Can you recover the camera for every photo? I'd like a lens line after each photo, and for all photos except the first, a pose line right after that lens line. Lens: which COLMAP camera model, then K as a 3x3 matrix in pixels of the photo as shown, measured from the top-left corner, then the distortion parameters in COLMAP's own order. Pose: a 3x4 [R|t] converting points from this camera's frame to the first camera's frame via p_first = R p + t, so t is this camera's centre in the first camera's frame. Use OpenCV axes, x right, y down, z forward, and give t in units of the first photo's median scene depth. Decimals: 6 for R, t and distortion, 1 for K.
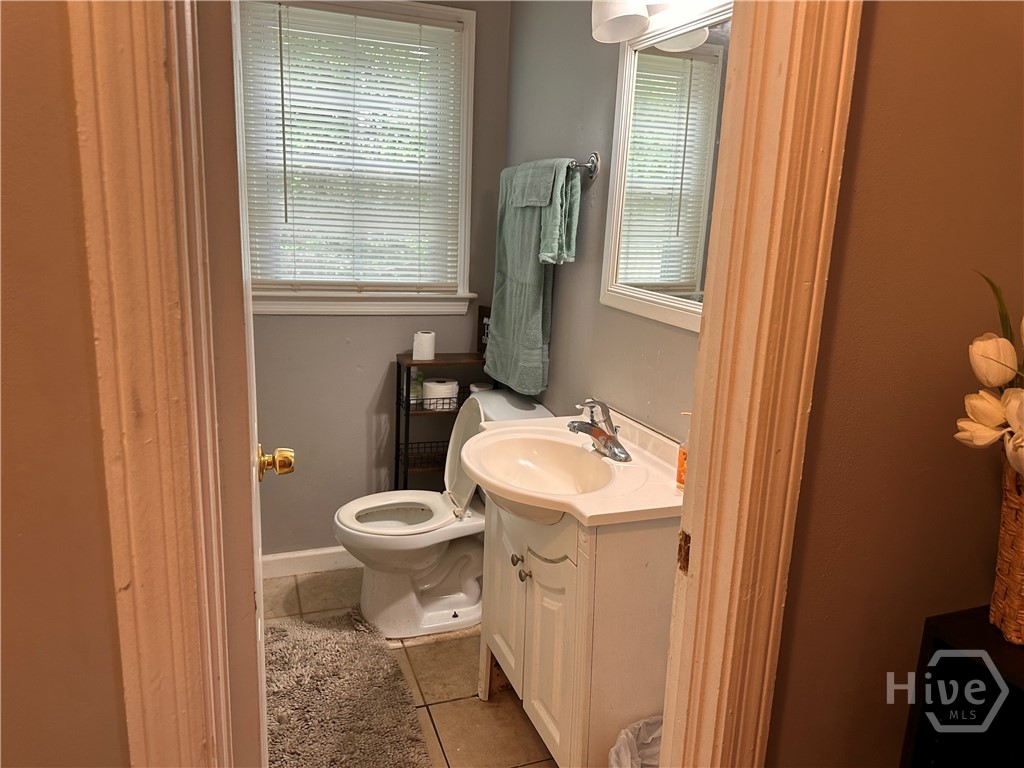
lens RADIAL K [[730.0, 0, 512.7], [0, 730.0, 382.2], [0, 0, 1]] dist [0.037372, -0.032319]
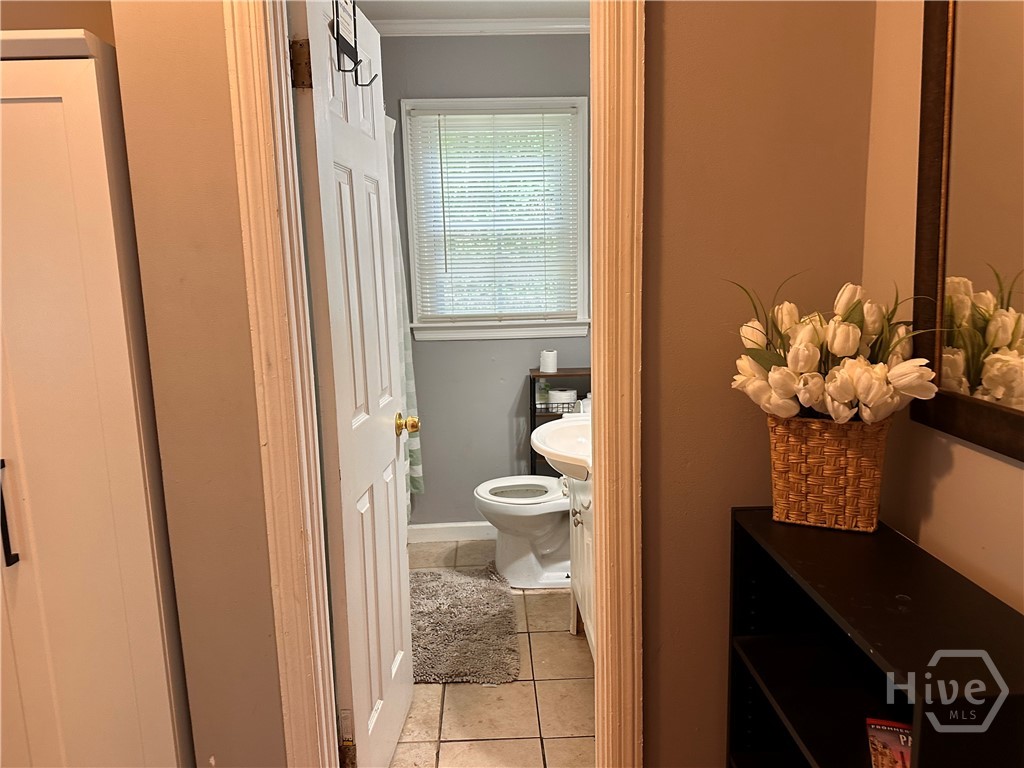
lens RADIAL K [[730.0, 0, 513.4], [0, 730.0, 382.5], [0, 0, 1]] dist [0.037372, -0.032319]
pose [[0.947768, -0.009465, -0.318821, 0.240786], [-0.007385, 0.998641, -0.051600, 0.055511], [0.318876, 0.051259, 0.946409, -0.231107]]
